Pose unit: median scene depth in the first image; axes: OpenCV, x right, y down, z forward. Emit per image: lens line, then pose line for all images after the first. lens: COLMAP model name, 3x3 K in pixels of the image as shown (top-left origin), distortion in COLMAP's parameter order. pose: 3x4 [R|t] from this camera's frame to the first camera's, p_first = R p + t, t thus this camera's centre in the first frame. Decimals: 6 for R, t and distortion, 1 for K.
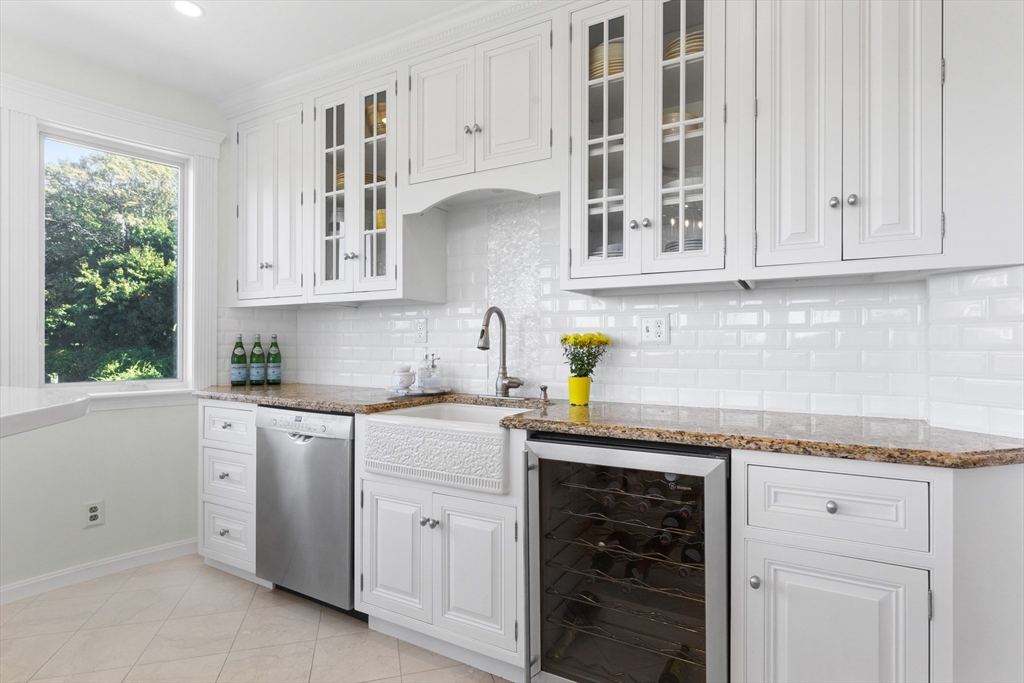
lens RADIAL K [[495.3, 0, 507.3], [0, 495.3, 349.2], [0, 0, 1]] dist [-0.002978, 0.001185]
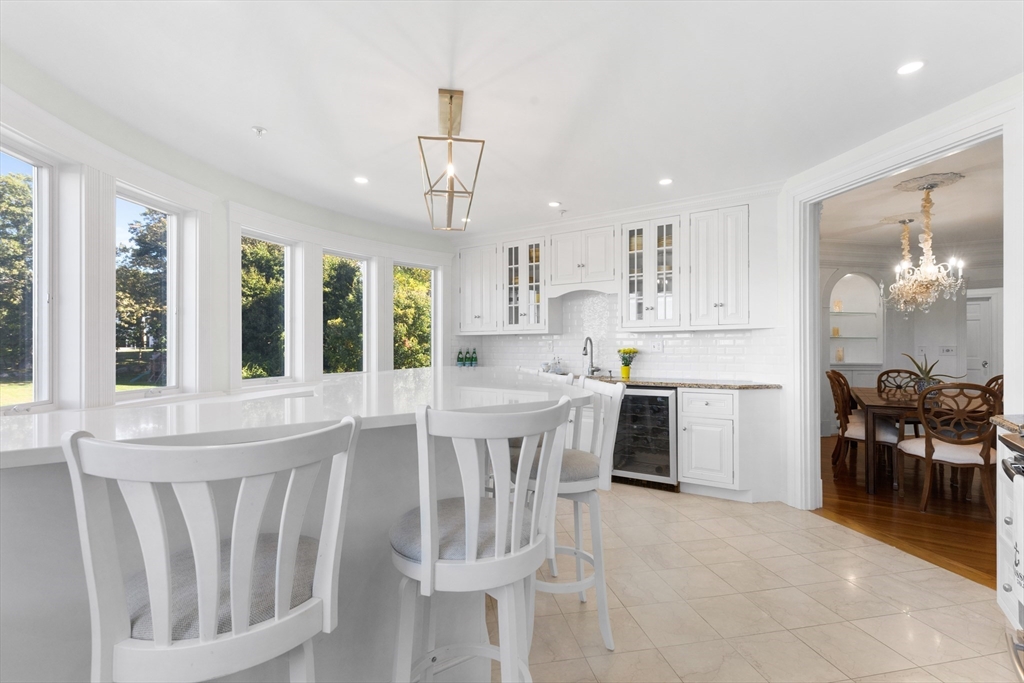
lens RADIAL K [[453.2, 0, 515.7], [0, 453.2, 345.2], [0, 0, 1]] dist [0.033314, 0.000064]
pose [[0.997627, -0.005873, -0.068592, -0.226319], [0.004987, 0.999902, -0.013087, -0.020437], [0.068662, 0.012714, 0.997559, -1.195484]]
